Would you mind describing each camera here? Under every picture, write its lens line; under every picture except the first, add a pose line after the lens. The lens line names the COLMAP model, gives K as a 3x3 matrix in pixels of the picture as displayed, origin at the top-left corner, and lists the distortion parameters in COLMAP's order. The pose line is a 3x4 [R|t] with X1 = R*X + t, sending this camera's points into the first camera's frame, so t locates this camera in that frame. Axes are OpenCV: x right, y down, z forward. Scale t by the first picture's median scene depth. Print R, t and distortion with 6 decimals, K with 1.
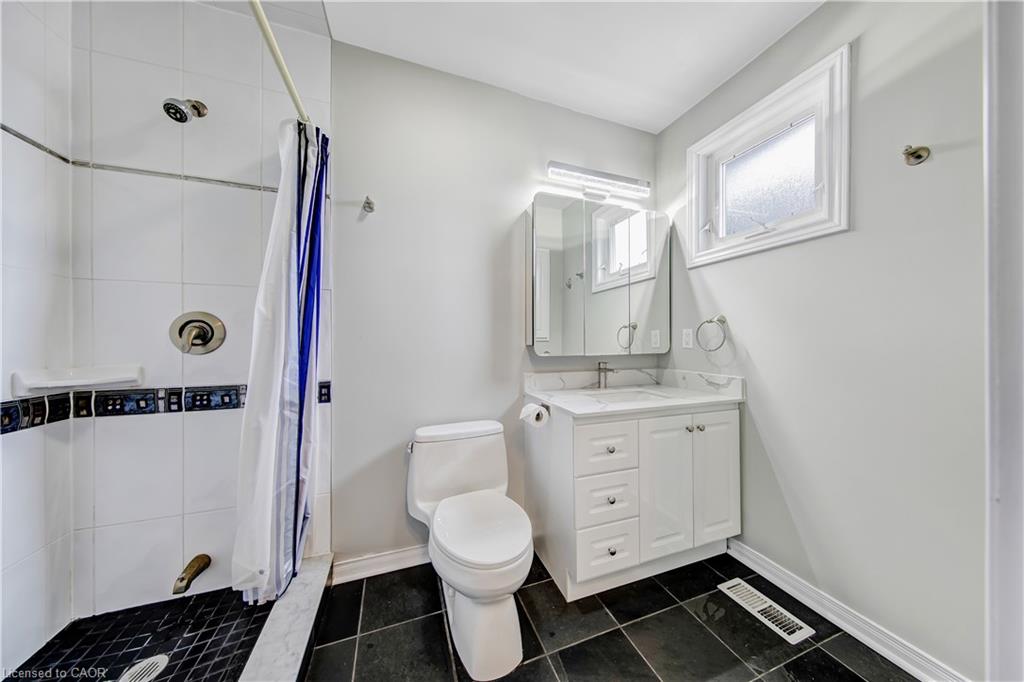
lens RADIAL K [[321.4, 0, 516.8], [0, 321.4, 342.5], [0, 0, 1]] dist [0.001071, -0.000264]
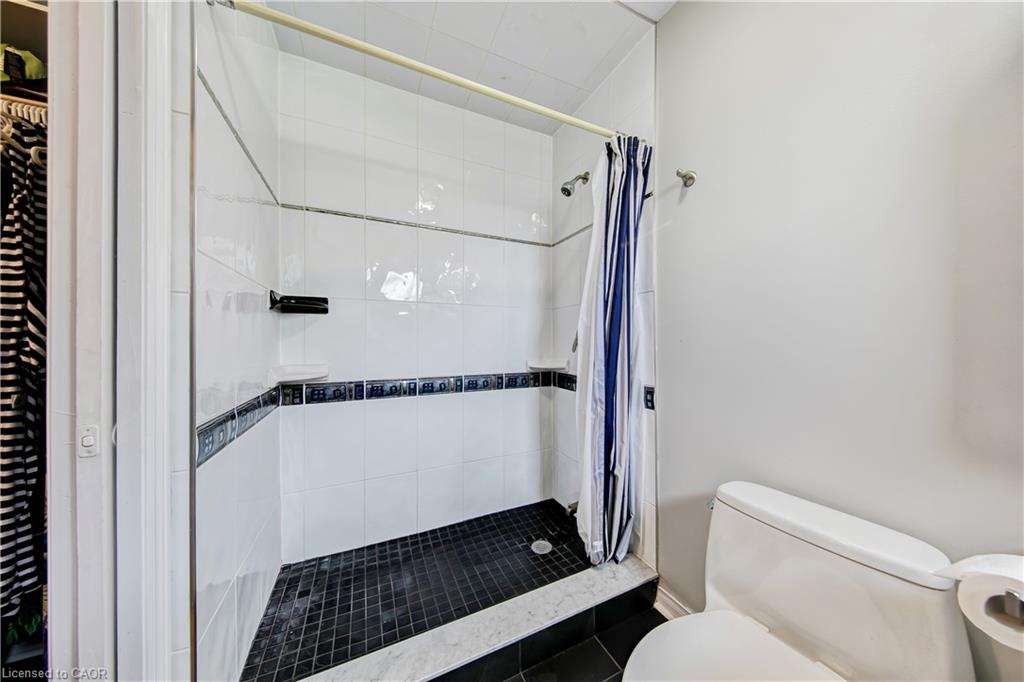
lens RADIAL K [[321.4, 0, 514.2], [0, 321.4, 338.0], [0, 0, 1]] dist [0.001071, -0.000264]
pose [[0.066100, -0.006285, -0.997793, 0.395051], [0.000276, 0.999980, -0.006281, -0.022497], [0.997813, 0.000139, 0.066101, 0.635387]]
